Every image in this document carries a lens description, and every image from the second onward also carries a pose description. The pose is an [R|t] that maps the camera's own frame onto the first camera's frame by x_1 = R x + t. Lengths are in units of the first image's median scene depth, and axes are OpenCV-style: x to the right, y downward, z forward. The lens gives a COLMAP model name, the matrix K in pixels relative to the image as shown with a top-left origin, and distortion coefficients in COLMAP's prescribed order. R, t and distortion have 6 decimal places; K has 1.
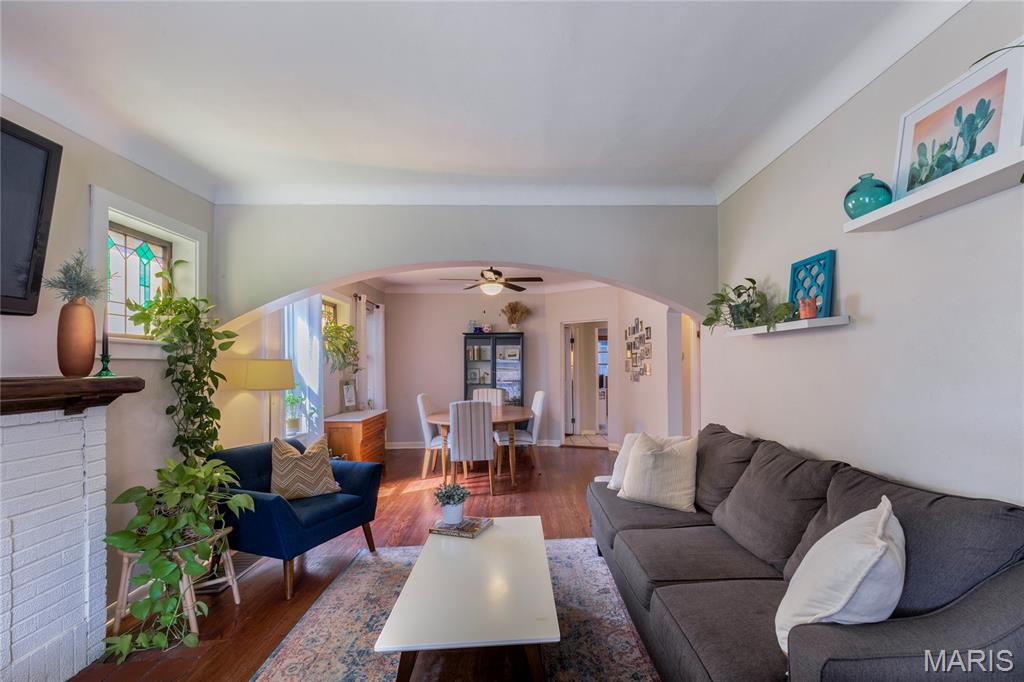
lens RADIAL K [[467.3, 0, 542.9], [0, 467.3, 365.7], [0, 0, 1]] dist [0.001353, 0.000177]
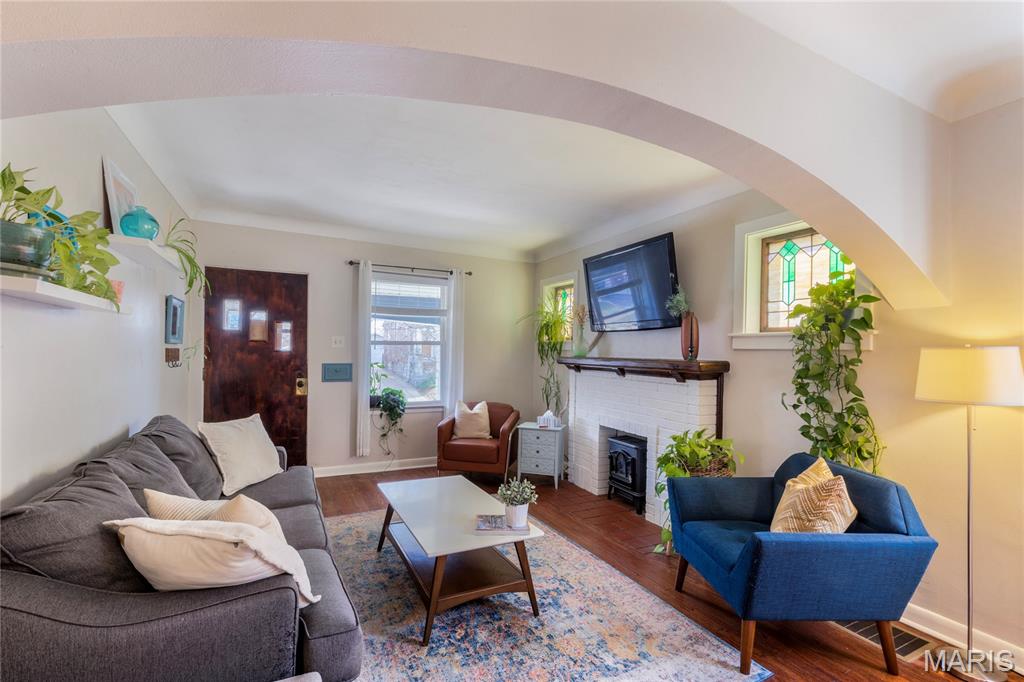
lens RADIAL K [[455.1, 0, 513.2], [0, 455.1, 350.2], [0, 0, 1]] dist [-0.002210, -0.000379]
pose [[-0.918262, -0.007493, -0.395902, 0.147560], [-0.009665, 0.999947, 0.003493, -0.008603], [0.395855, 0.007034, -0.918286, 1.578504]]
